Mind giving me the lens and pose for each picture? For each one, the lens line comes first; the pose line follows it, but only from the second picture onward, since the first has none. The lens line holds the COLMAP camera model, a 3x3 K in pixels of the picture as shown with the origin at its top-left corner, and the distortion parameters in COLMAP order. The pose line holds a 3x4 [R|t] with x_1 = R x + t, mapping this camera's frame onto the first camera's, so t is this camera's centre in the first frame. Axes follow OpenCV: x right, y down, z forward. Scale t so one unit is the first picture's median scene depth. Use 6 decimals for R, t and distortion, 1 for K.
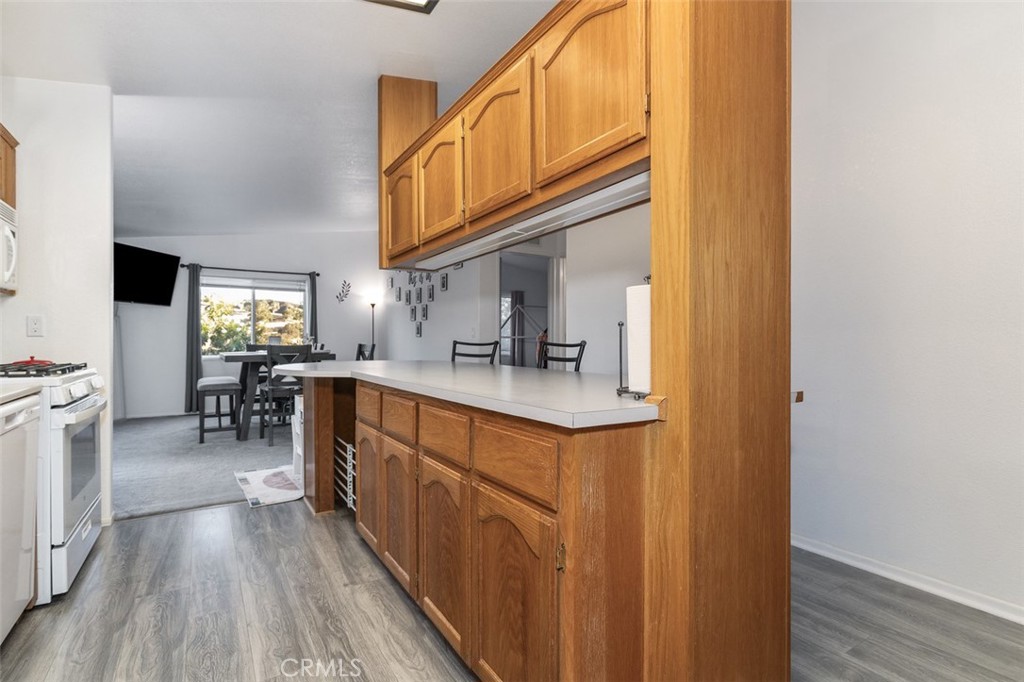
lens RADIAL K [[488.7, 0, 507.1], [0, 488.7, 342.9], [0, 0, 1]] dist [-0.013189, -0.000219]
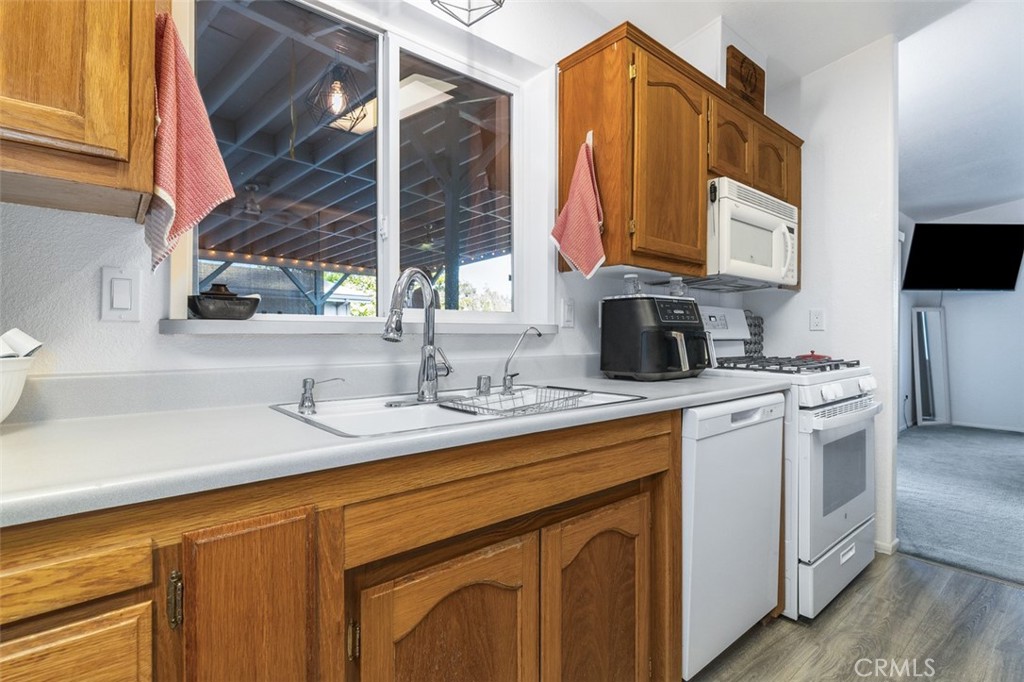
lens RADIAL K [[483.9, 0, 506.2], [0, 483.9, 334.0], [0, 0, 1]] dist [-0.001655, 0.000440]
pose [[0.132451, -0.000011, -0.991190, -0.082554], [-0.008340, 0.999965, -0.001125, -0.000061], [0.991154, 0.008416, 0.132447, 0.242706]]
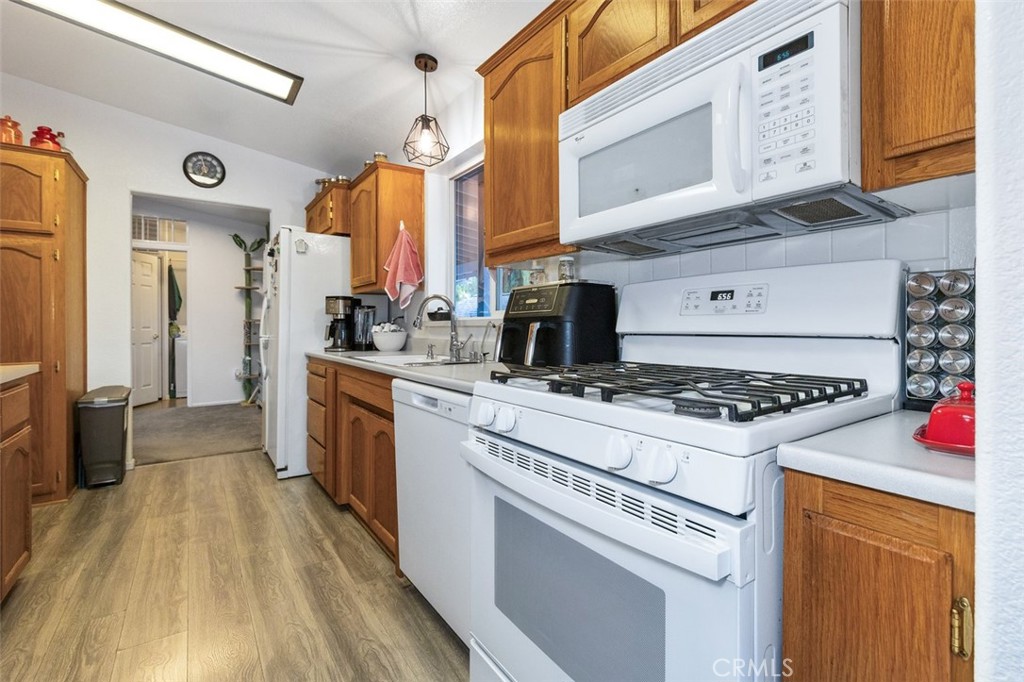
lens RADIAL K [[456.7, 0, 513.6], [0, 456.7, 326.9], [0, 0, 1]] dist [0.000630, 0.000434]
pose [[-0.997708, 0.004284, -0.067535, -0.717332], [0.003833, 0.999969, 0.006813, -0.005228], [0.067562, 0.006539, -0.997694, 1.247417]]
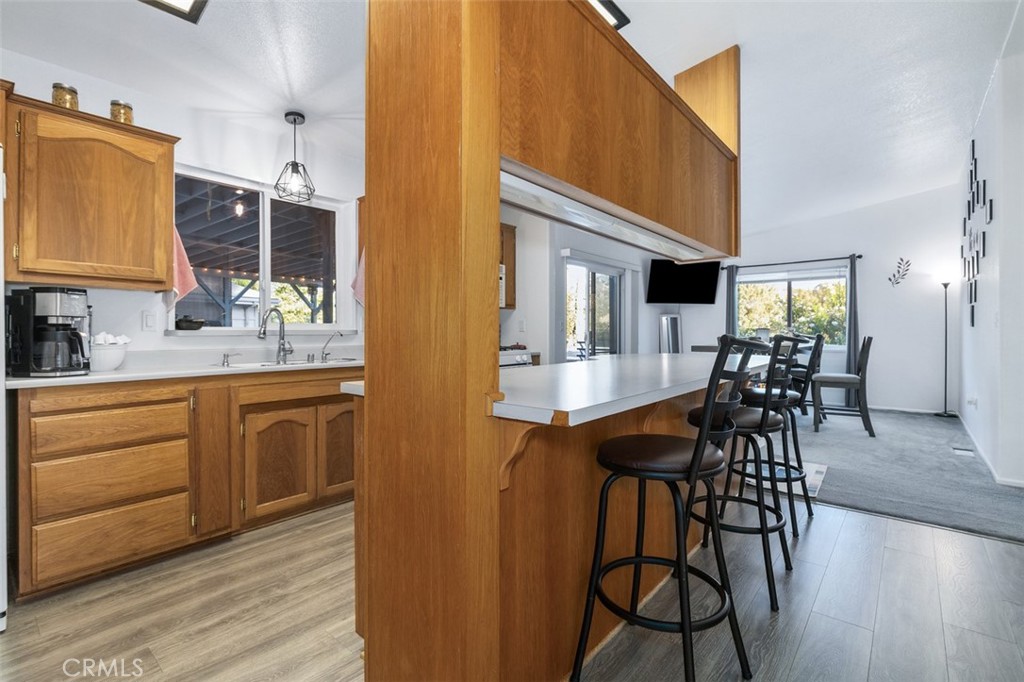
lens RADIAL K [[468.9, 0, 492.8], [0, 468.9, 329.0], [0, 0, 1]] dist [0.000821, 0.000171]
pose [[0.276088, -0.009034, -0.961090, 0.706695], [-0.001240, 0.999952, -0.009756, -0.004837], [0.961132, 0.003885, 0.276063, 0.423993]]
